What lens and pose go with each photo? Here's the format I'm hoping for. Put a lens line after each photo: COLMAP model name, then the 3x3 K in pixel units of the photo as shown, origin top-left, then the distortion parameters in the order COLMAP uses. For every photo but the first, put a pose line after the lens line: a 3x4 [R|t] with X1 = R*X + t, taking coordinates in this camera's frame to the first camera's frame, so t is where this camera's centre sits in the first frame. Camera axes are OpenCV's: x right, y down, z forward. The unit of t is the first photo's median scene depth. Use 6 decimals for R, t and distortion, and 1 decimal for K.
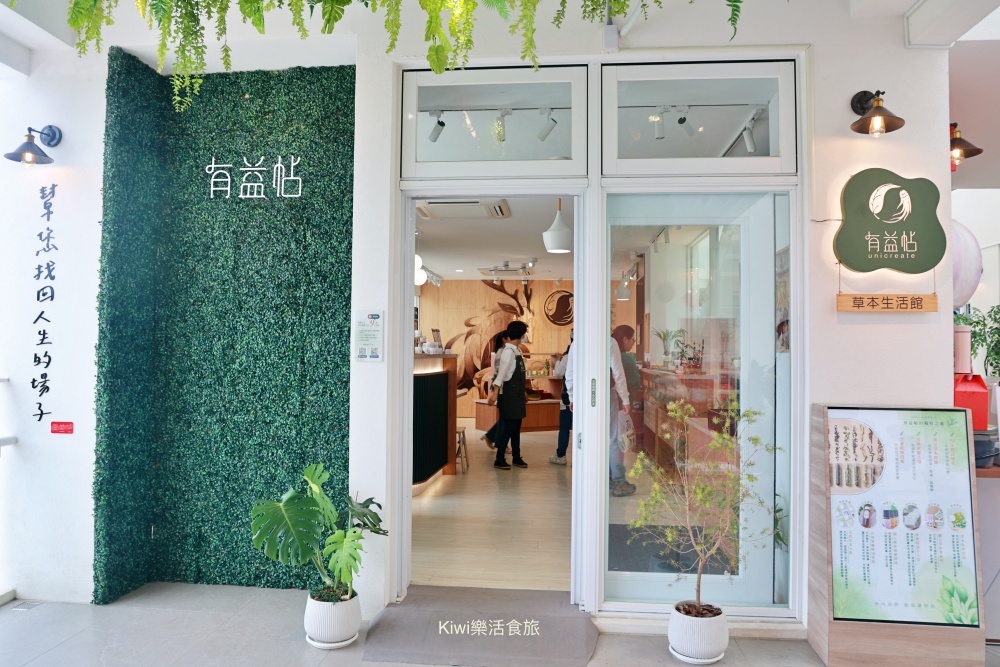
lens RADIAL K [[692.8, 0, 499.5], [0, 692.8, 335.8], [0, 0, 1]] dist [0.000300, 0.000001]
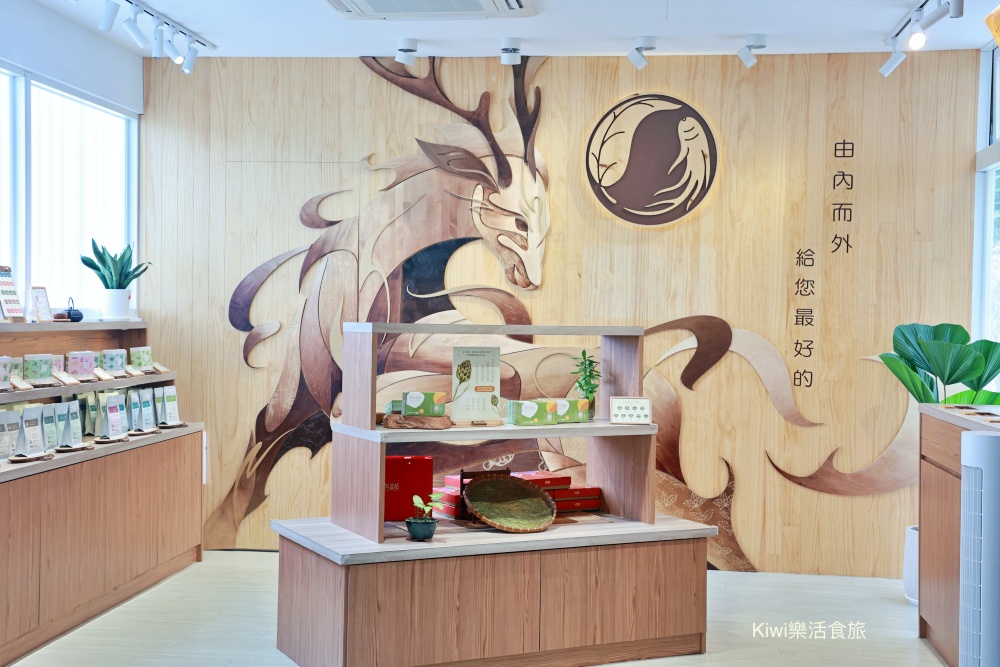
lens RADIAL K [[1335.7, 0, 501.5], [0, 1335.7, 333.2], [0, 0, 1]] dist [-0.000157, 0.000000]
pose [[0.999878, 0.010928, -0.011125, 0.037683], [-0.010626, 0.999582, 0.026879, 0.014264], [0.011414, -0.026758, 0.999577, 0.467995]]
